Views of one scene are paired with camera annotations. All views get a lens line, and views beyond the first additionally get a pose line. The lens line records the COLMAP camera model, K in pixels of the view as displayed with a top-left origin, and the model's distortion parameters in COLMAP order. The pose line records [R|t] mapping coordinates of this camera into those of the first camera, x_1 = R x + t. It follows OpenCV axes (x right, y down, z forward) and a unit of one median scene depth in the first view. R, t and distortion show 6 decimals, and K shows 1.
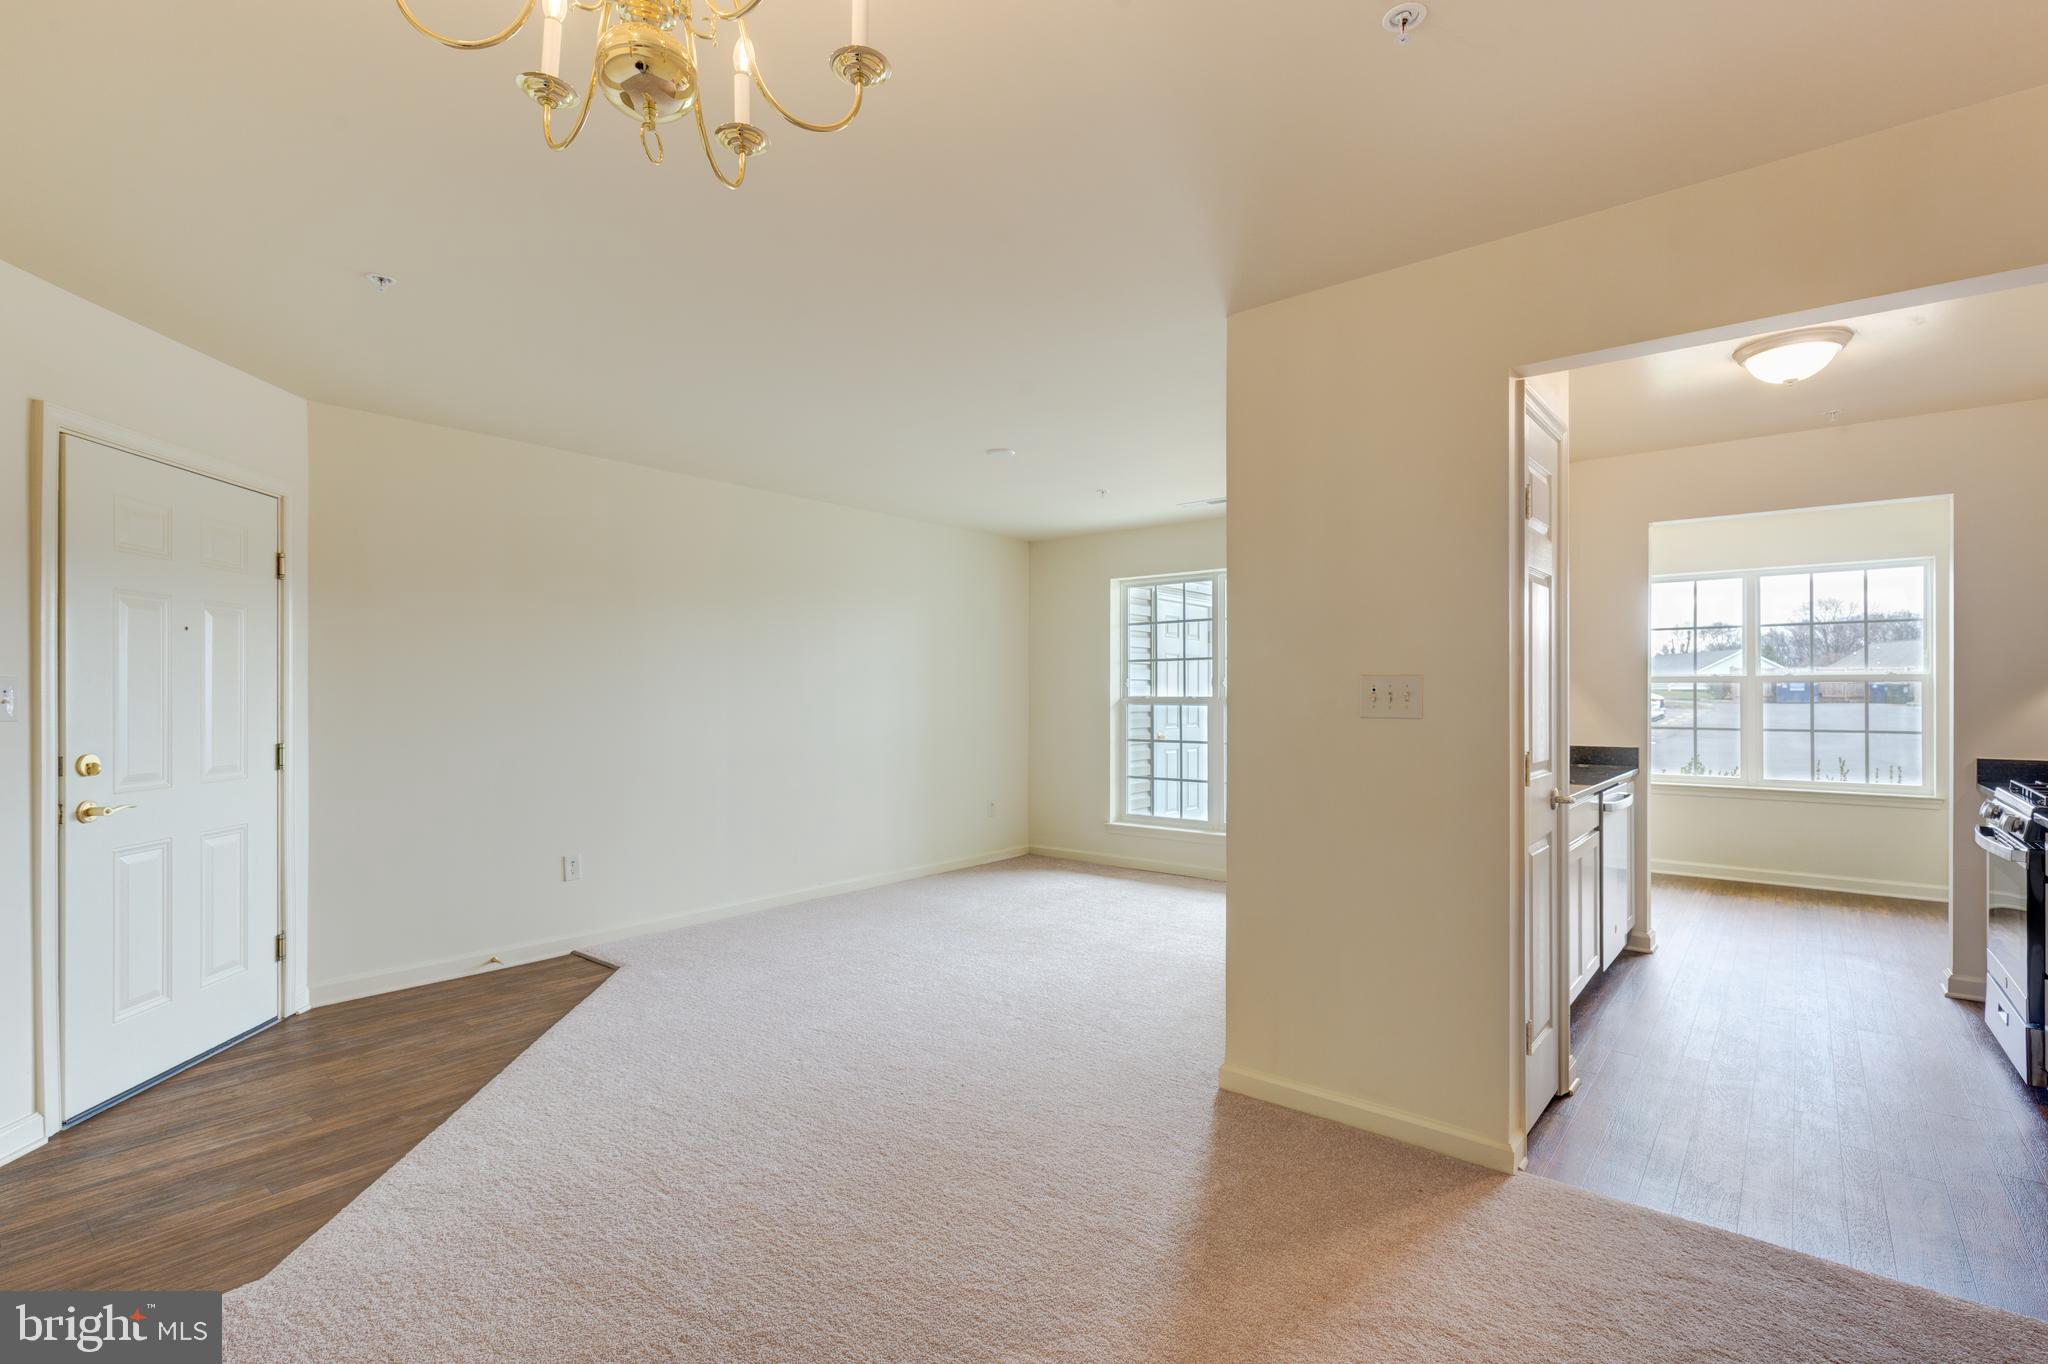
lens RADIAL K [[949.6, 0, 1023.6], [0, 949.6, 684.1], [0, 0, 1]] dist [0.003729, 0.000588]
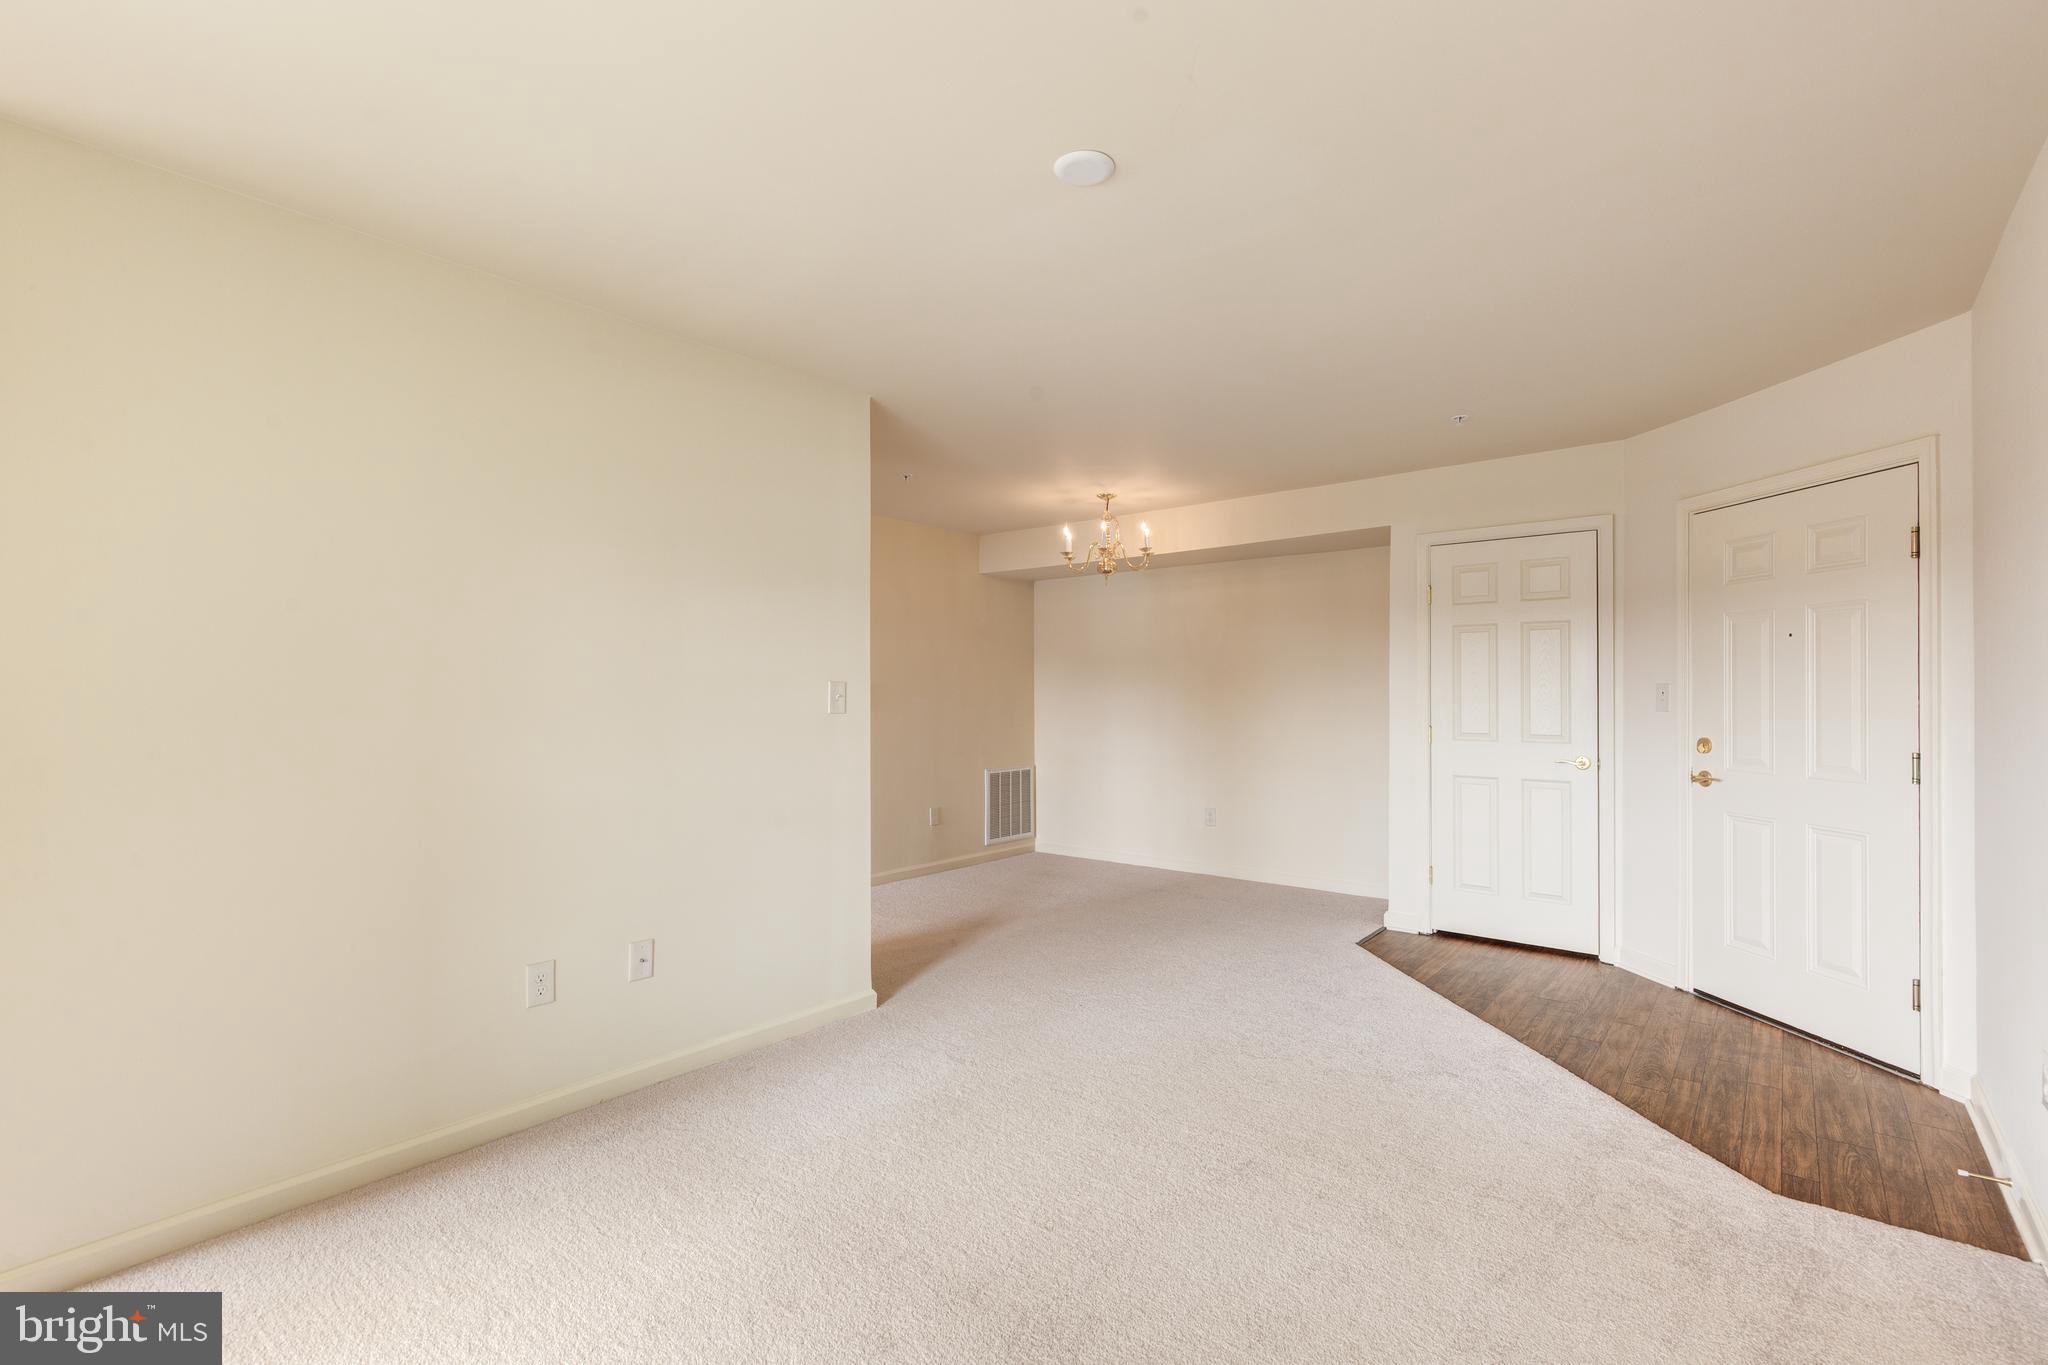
lens RADIAL K [[949.6, 0, 1026.7], [0, 949.6, 687.5], [0, 0, 1]] dist [0.003729, 0.000588]
pose [[-0.999792, 0.001080, -0.020361, 0.029566], [0.001216, 0.999977, -0.006692, 0.008684], [0.020353, -0.006716, -0.999770, 2.007280]]
